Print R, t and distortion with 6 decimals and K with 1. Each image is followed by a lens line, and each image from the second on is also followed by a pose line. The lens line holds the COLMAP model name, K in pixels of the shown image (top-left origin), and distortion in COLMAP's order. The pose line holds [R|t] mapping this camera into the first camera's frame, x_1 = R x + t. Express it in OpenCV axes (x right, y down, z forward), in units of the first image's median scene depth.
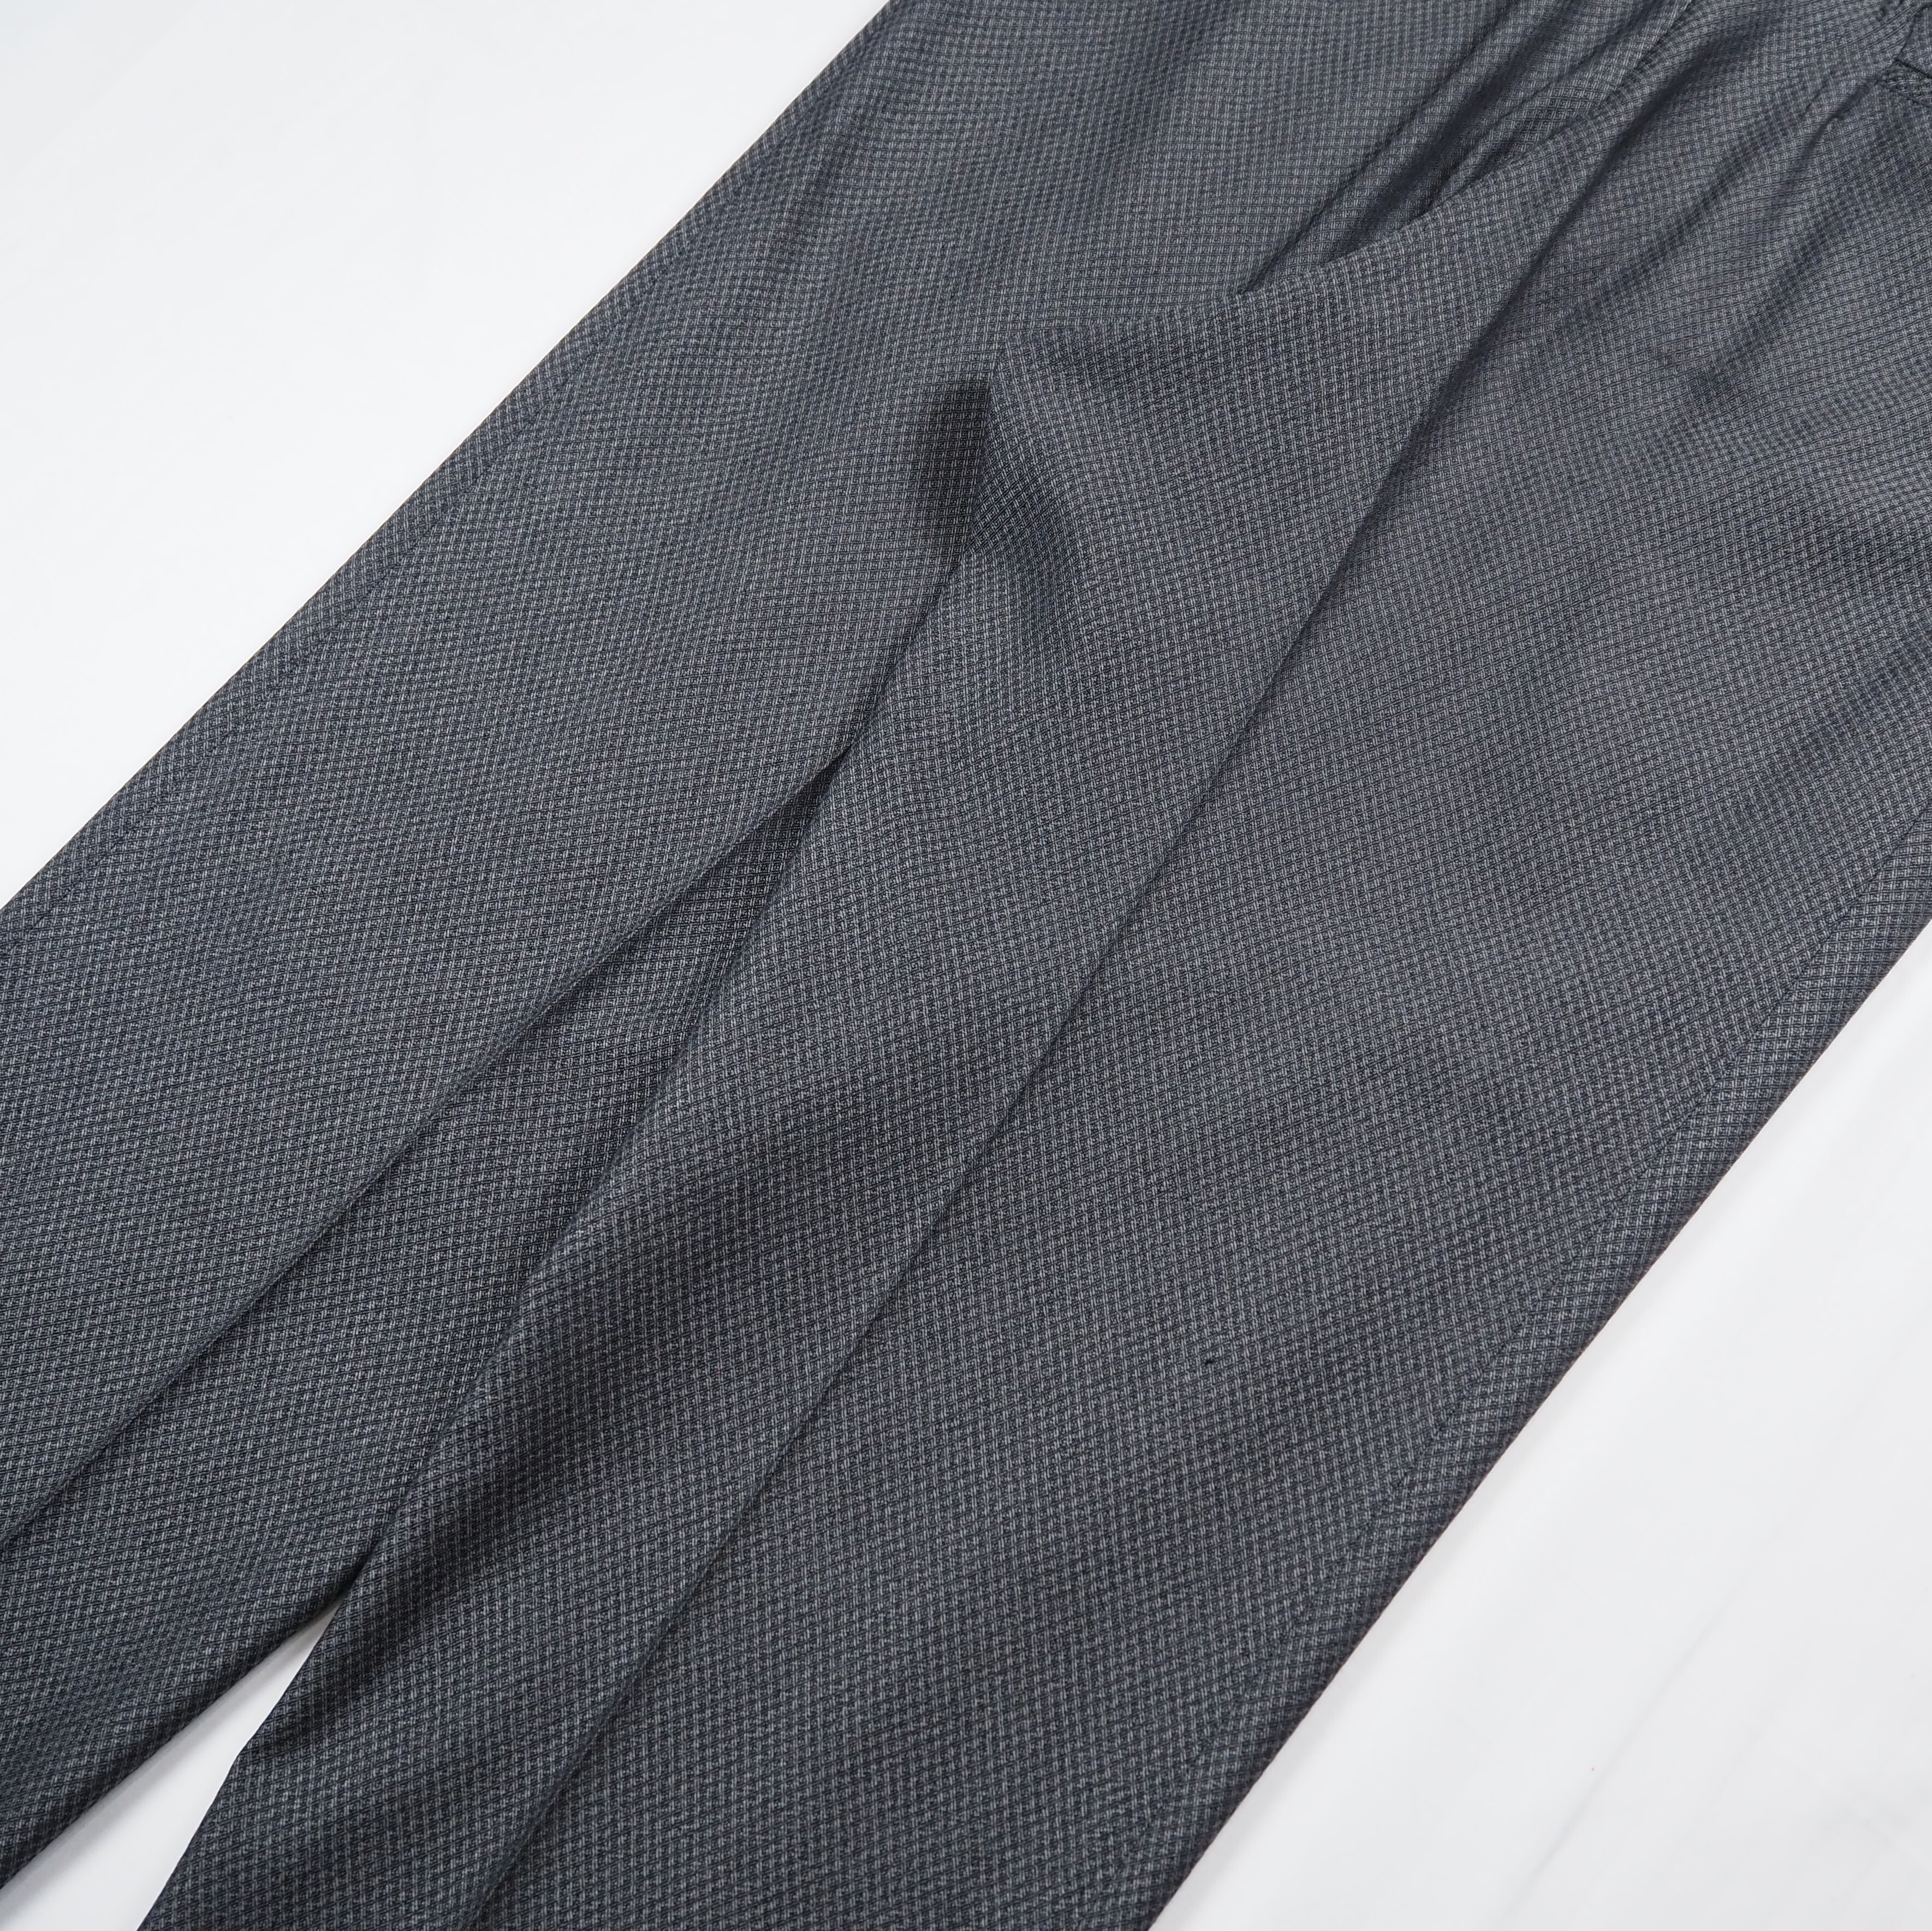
lens RADIAL K [[2240.0, 0, 1056.5], [0, 2240.0, 992.8], [0, 0, 1]] dist [-0.026559, 0.006087]
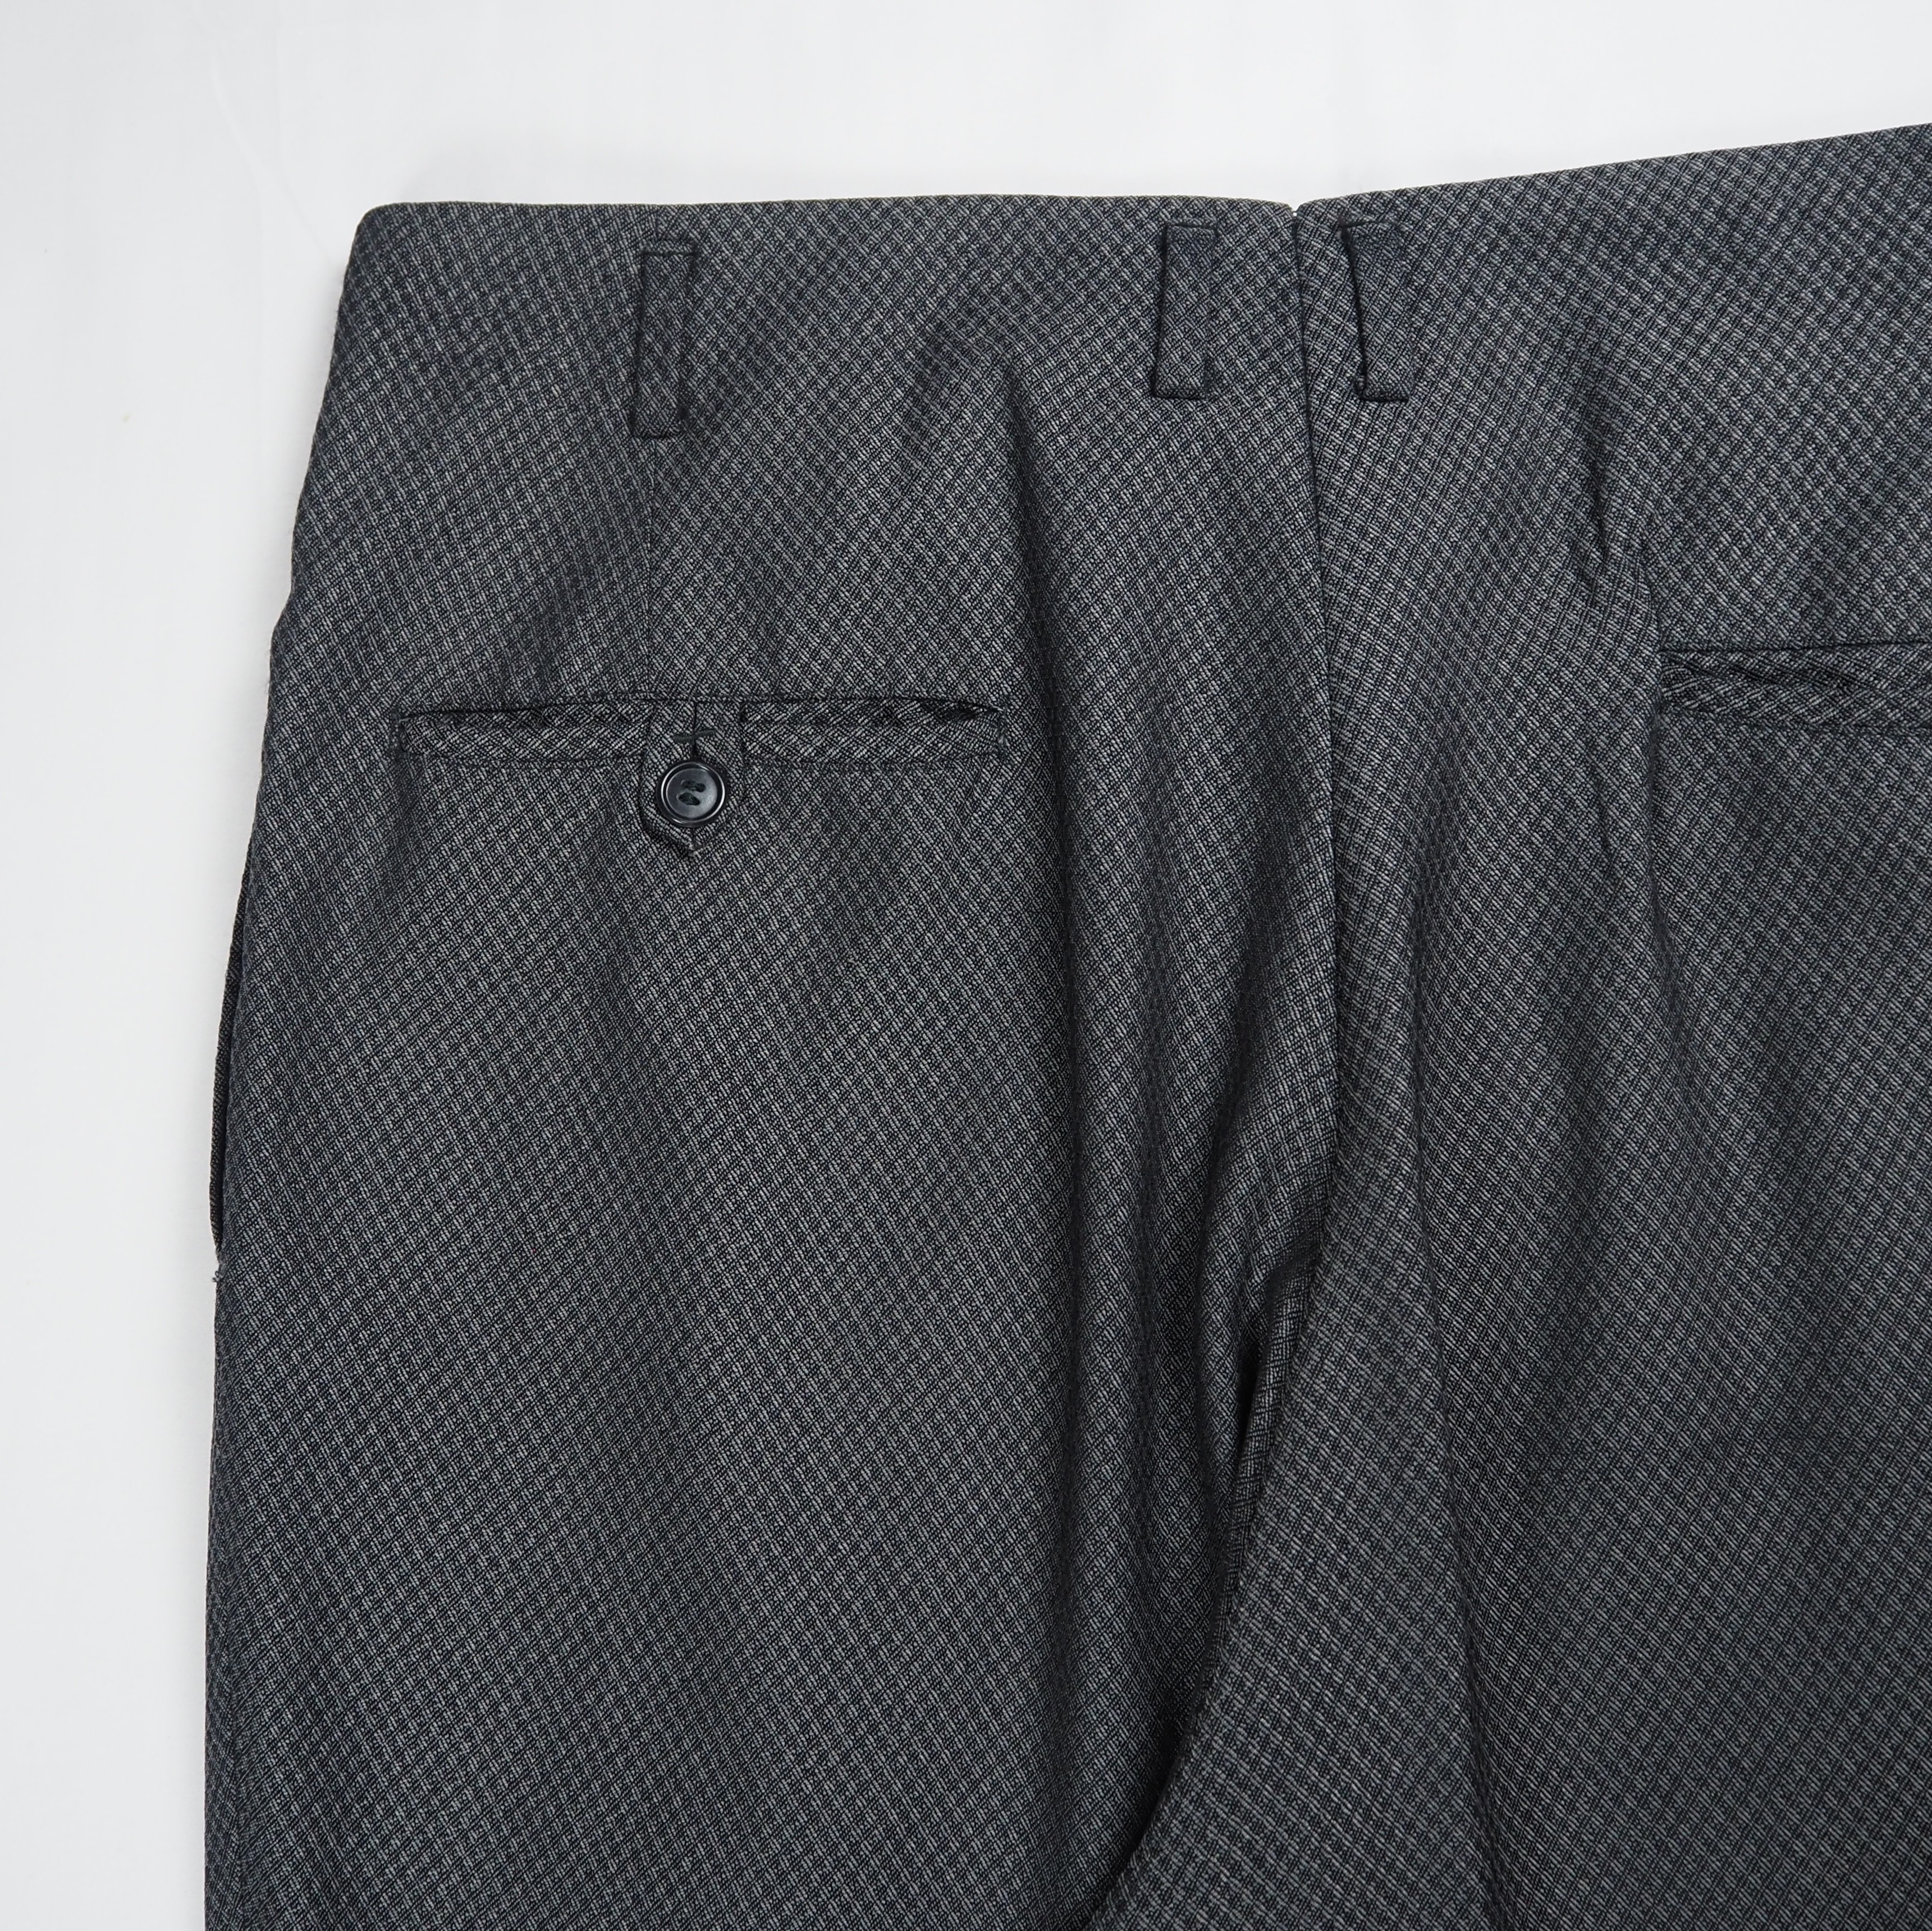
lens RADIAL K [[2278.3, 0, 881.1], [0, 2278.3, 833.2], [0, 0, 1]] dist [-0.033044, 0.017777]
pose [[0.775204, -0.631316, -0.022347, 0.227442], [0.625813, 0.762663, 0.163412, -0.656121], [-0.086121, -0.140663, 0.986305, 0.485696]]
